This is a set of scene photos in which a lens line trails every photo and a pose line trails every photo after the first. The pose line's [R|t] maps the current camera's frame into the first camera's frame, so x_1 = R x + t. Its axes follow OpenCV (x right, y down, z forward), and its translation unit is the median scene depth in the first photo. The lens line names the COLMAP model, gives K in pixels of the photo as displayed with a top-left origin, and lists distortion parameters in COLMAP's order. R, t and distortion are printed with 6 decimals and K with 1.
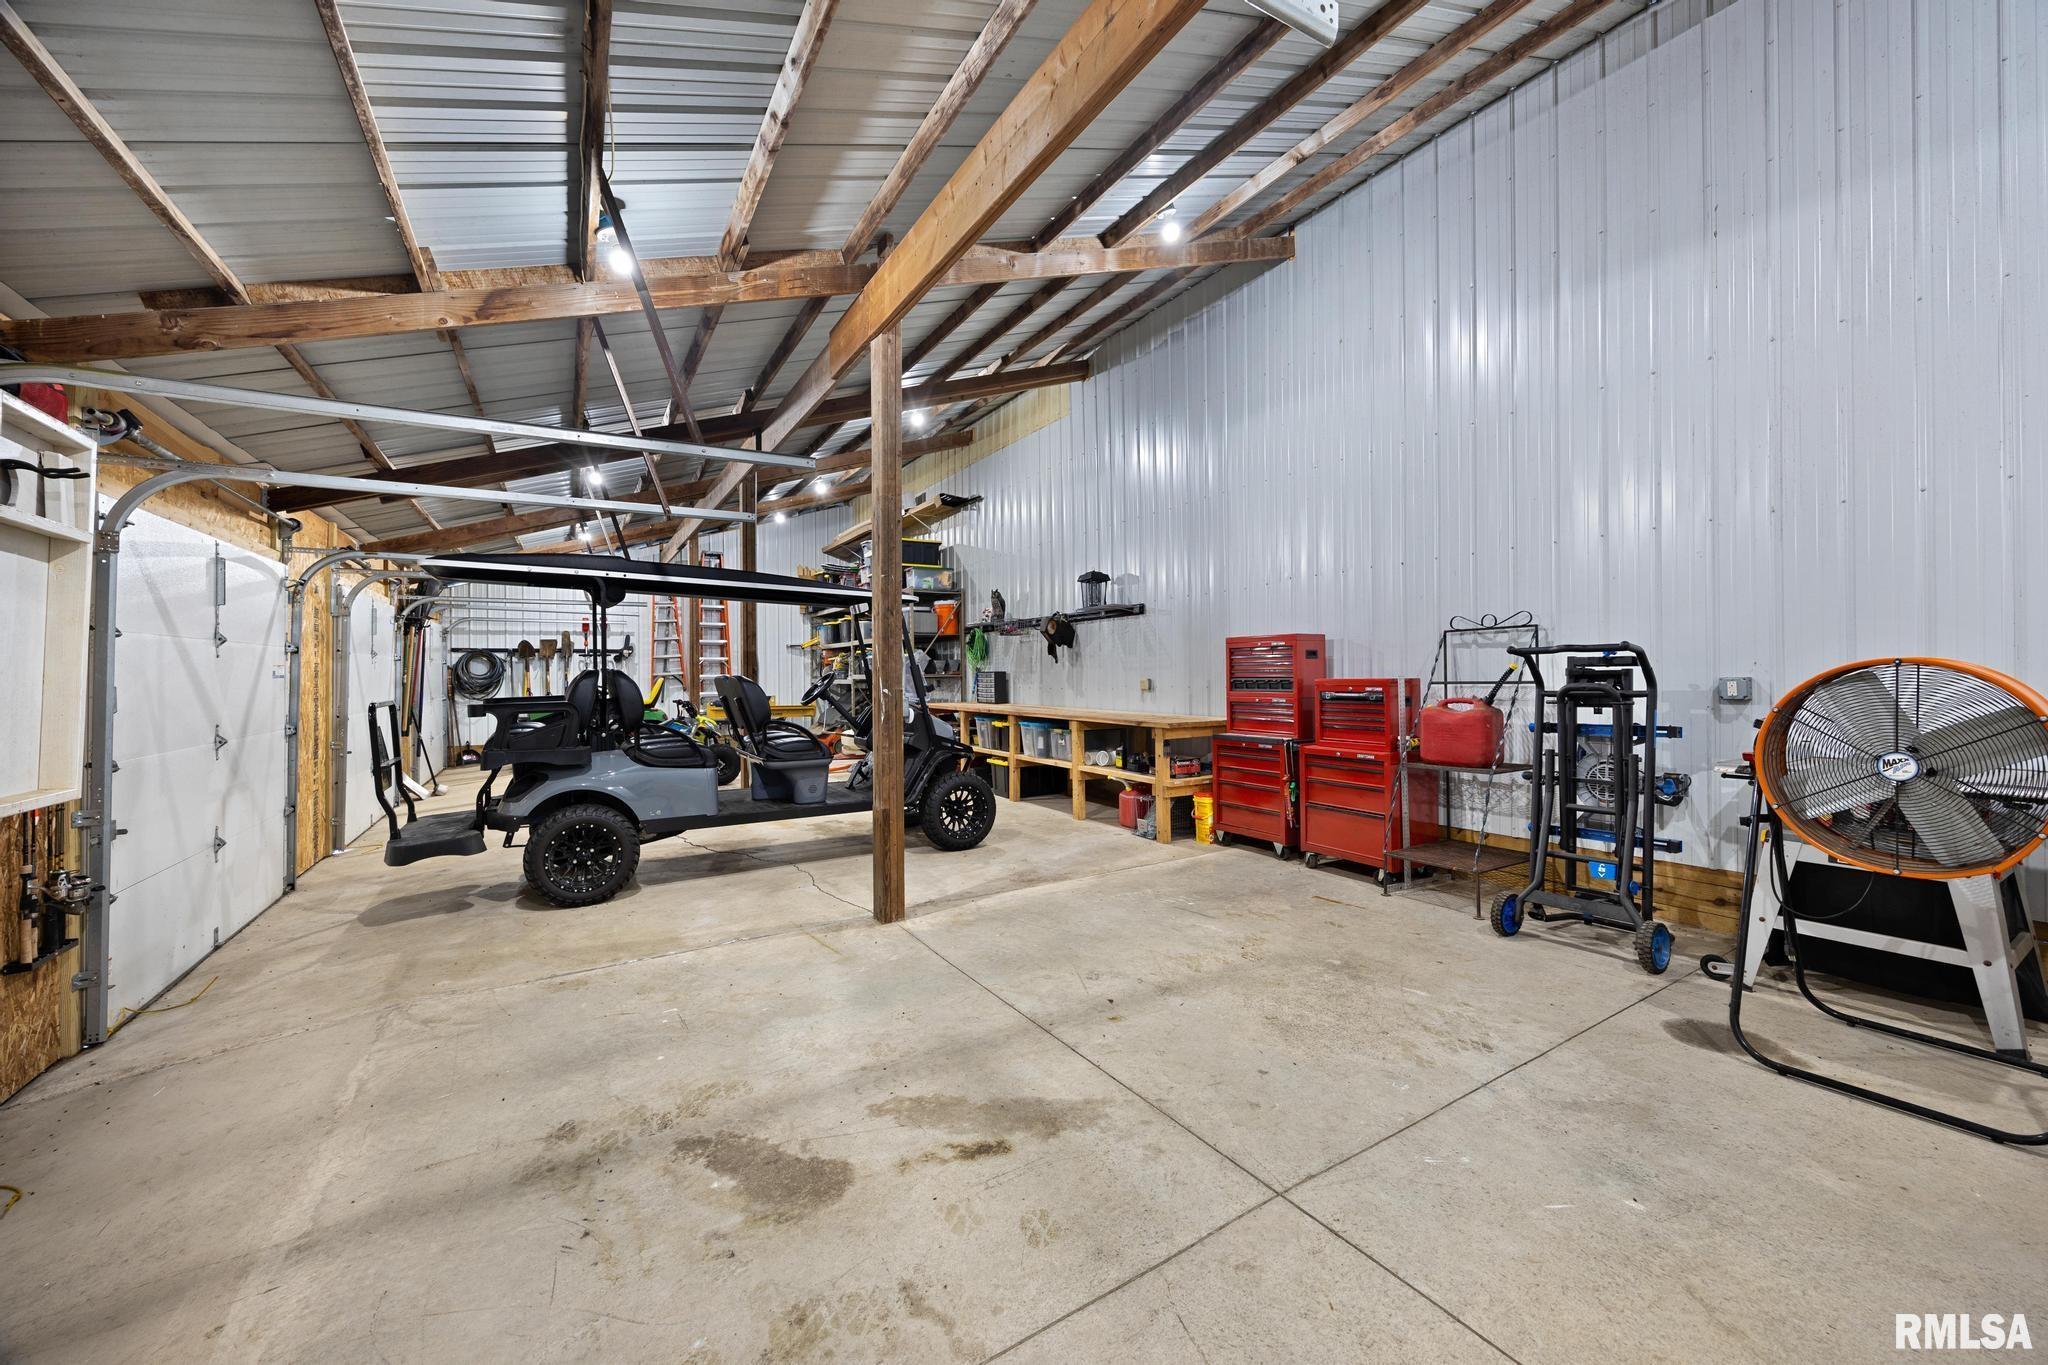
lens RADIAL K [[791.7, 0, 1070.8], [0, 791.7, 673.2], [0, 0, 1]] dist [-0.007700, 0.000775]
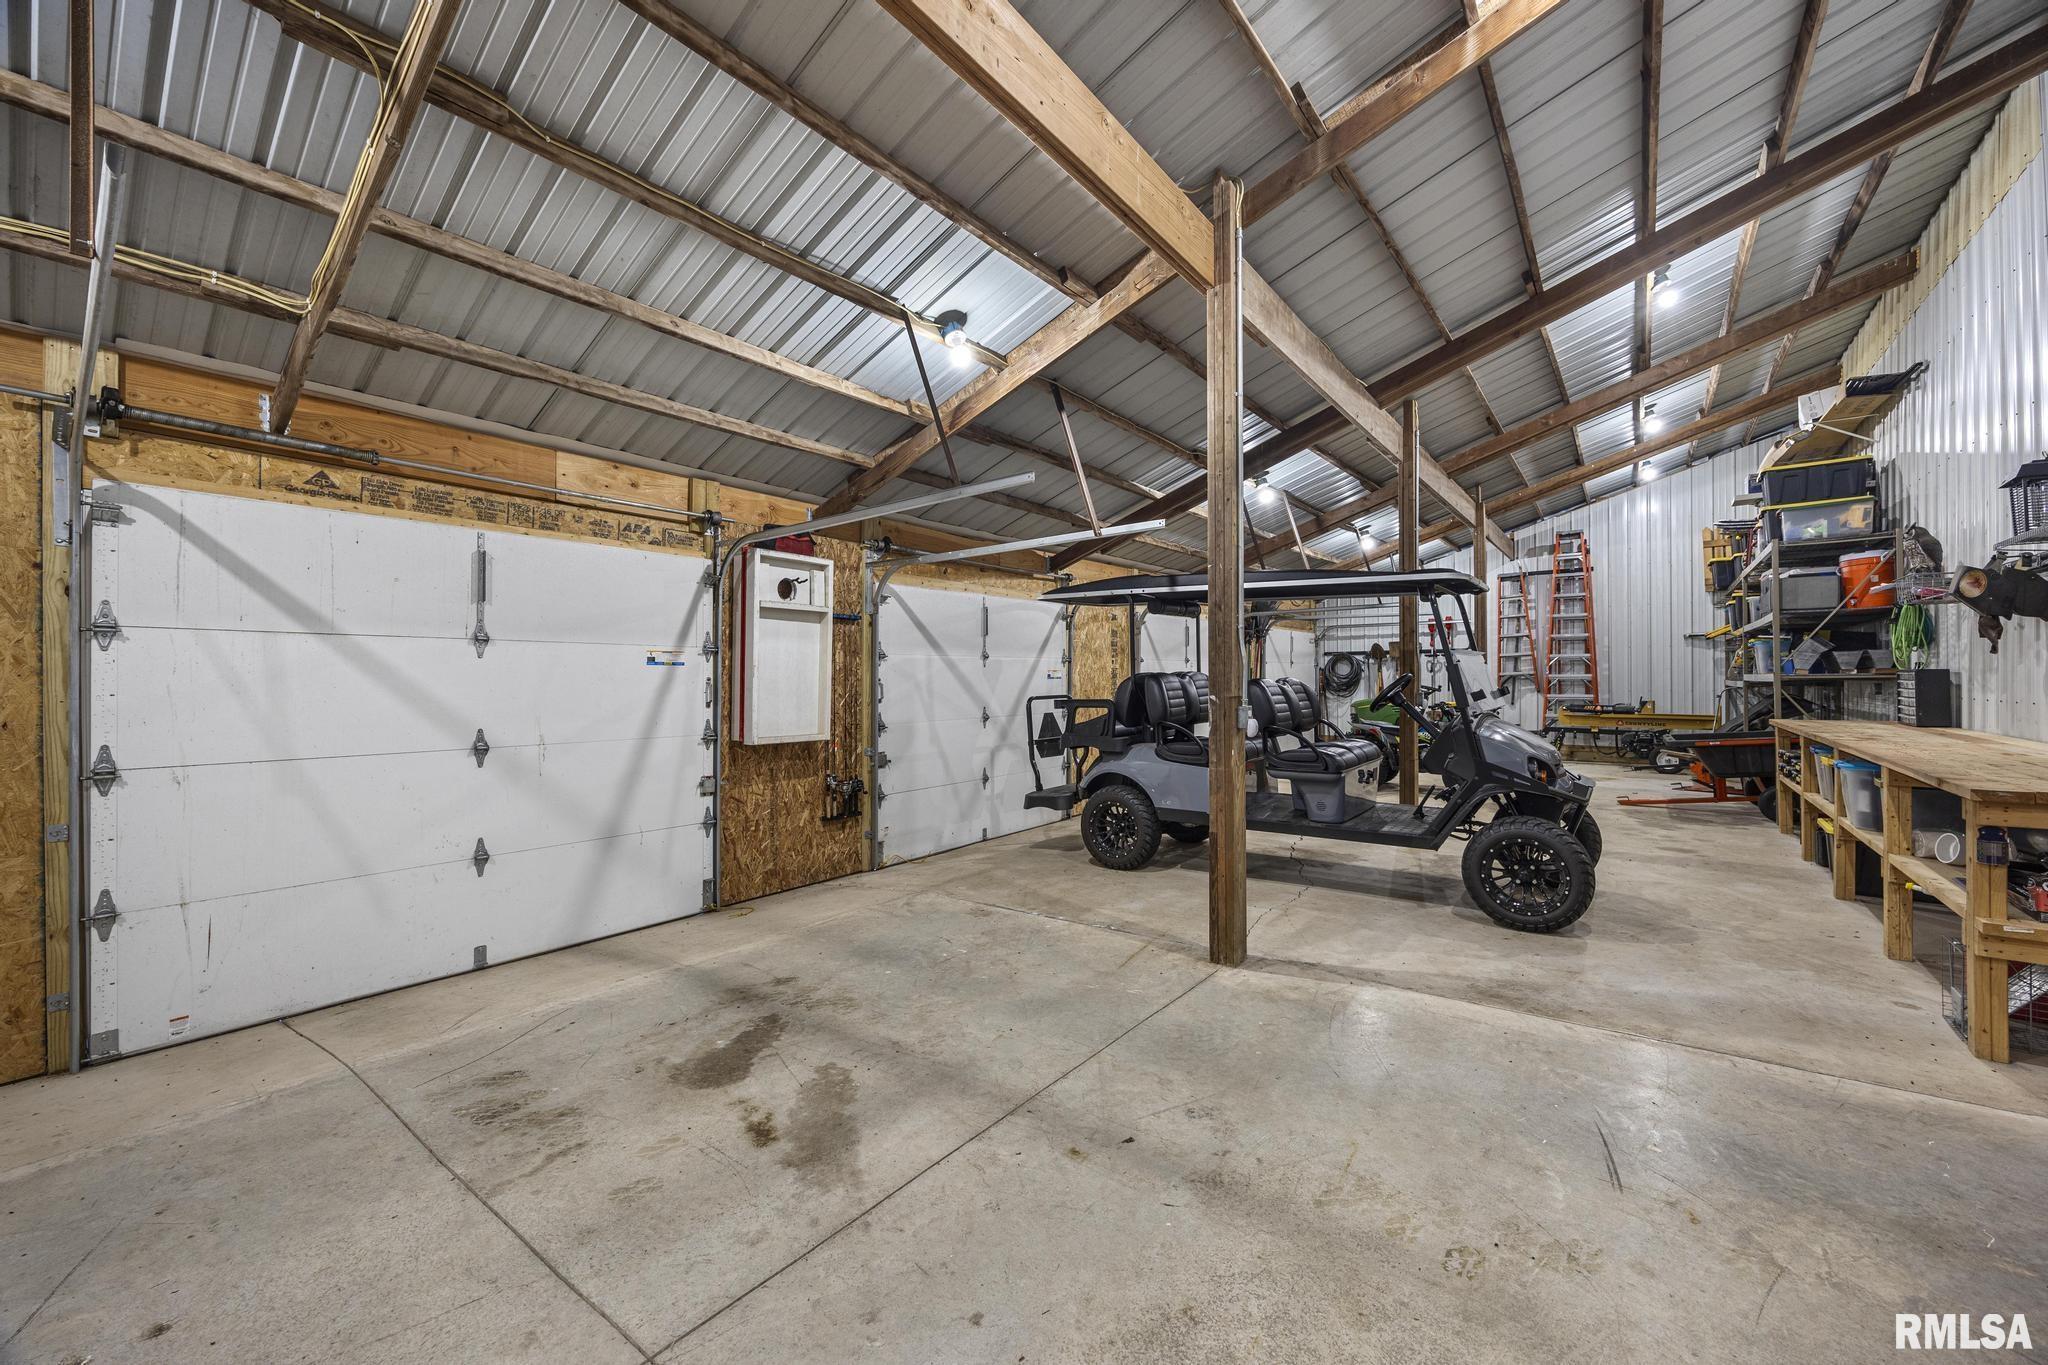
lens RADIAL K [[791.7, 0, 1024.9], [0, 791.7, 677.4], [0, 0, 1]] dist [-0.007700, 0.000775]
pose [[0.332302, 0.002770, -0.943169, 0.647844], [0.004460, 0.999980, 0.004509, -0.005550], [0.943162, -0.005704, 0.332283, 0.637710]]
